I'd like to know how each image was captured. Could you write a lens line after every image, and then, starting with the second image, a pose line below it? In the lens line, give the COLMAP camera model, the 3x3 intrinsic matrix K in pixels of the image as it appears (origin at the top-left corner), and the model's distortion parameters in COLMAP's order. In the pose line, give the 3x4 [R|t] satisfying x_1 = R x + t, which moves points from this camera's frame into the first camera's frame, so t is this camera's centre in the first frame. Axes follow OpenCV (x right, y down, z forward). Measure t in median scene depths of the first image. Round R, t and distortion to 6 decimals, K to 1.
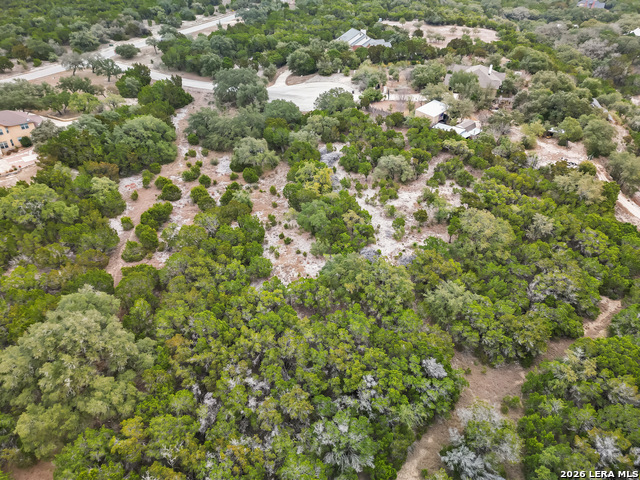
lens RADIAL K [[449.0, 0, 323.1], [0, 449.0, 238.8], [0, 0, 1]] dist [0.055351, -0.056968]
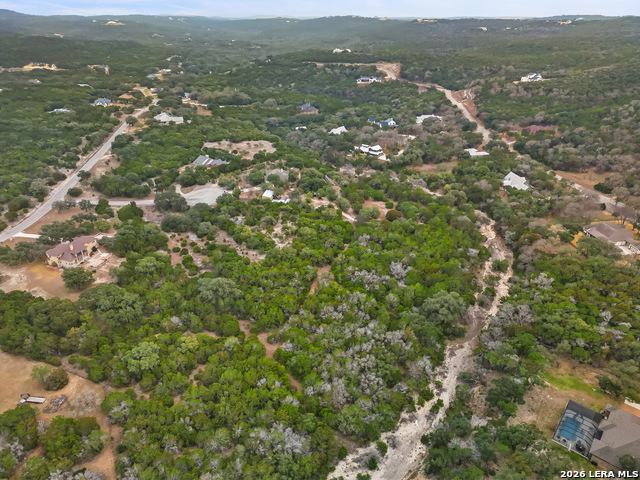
lens RADIAL K [[449.0, 0, 323.1], [0, 449.0, 238.8], [0, 0, 1]] dist [0.055351, -0.056968]
pose [[0.861442, -0.237286, 0.449013, -0.669342], [0.288079, 0.956440, -0.047246, 0.139257], [-0.418243, 0.170051, 0.892275, -1.266613]]
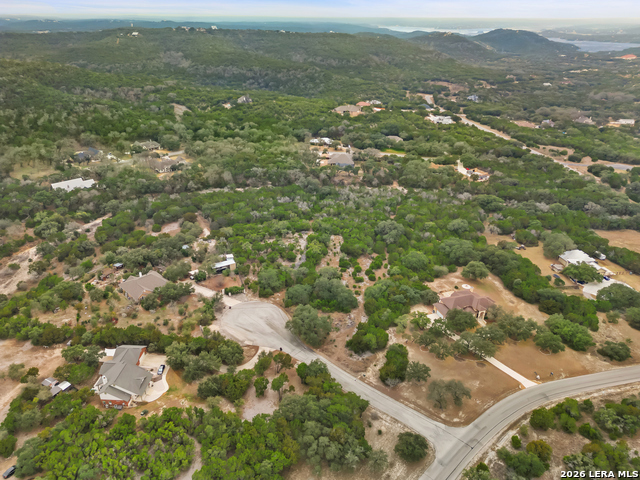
lens RADIAL K [[449.0, 0, 323.1], [0, 449.0, 238.8], [0, 0, 1]] dist [0.055351, -0.056968]
pose [[-0.922237, -0.175297, 0.344601, -0.768661], [0.213170, 0.513039, 0.831474, -1.879040], [-0.322549, 0.840275, -0.435776, 1.686613]]
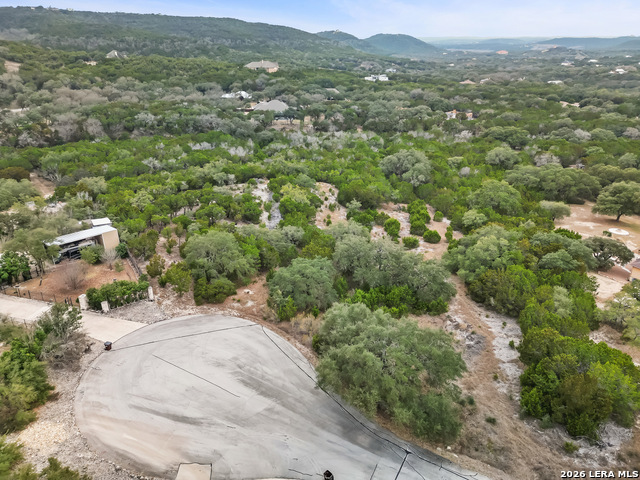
lens RADIAL K [[449.0, 0, 323.1], [0, 449.0, 238.8], [0, 0, 1]] dist [0.055351, -0.056968]
pose [[-0.988689, -0.065918, 0.134718, -0.221280], [0.079860, 0.528938, 0.844895, -0.910179], [-0.126951, 0.846097, -0.517691, 1.415468]]
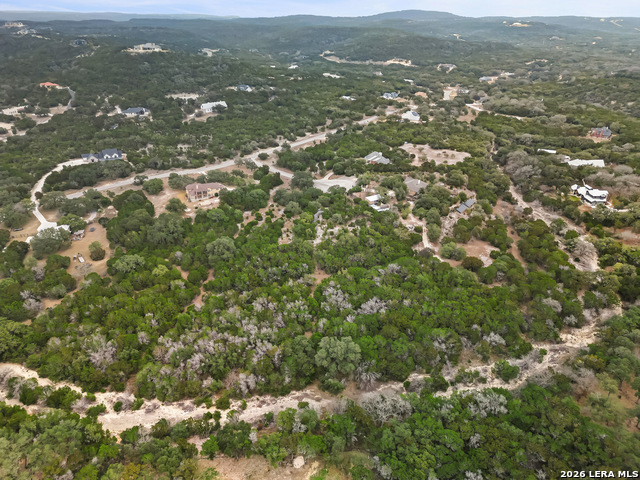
lens RADIAL K [[463.6, 0, 320.0], [0, 463.6, 240.0], [0, 0, 1]] dist [0.086754, -0.089515]
pose [[0.946263, 0.129831, -0.296194, 0.780169], [-0.169154, 0.979303, -0.111144, 0.253531], [0.275633, 0.155274, 0.948639, -1.407883]]
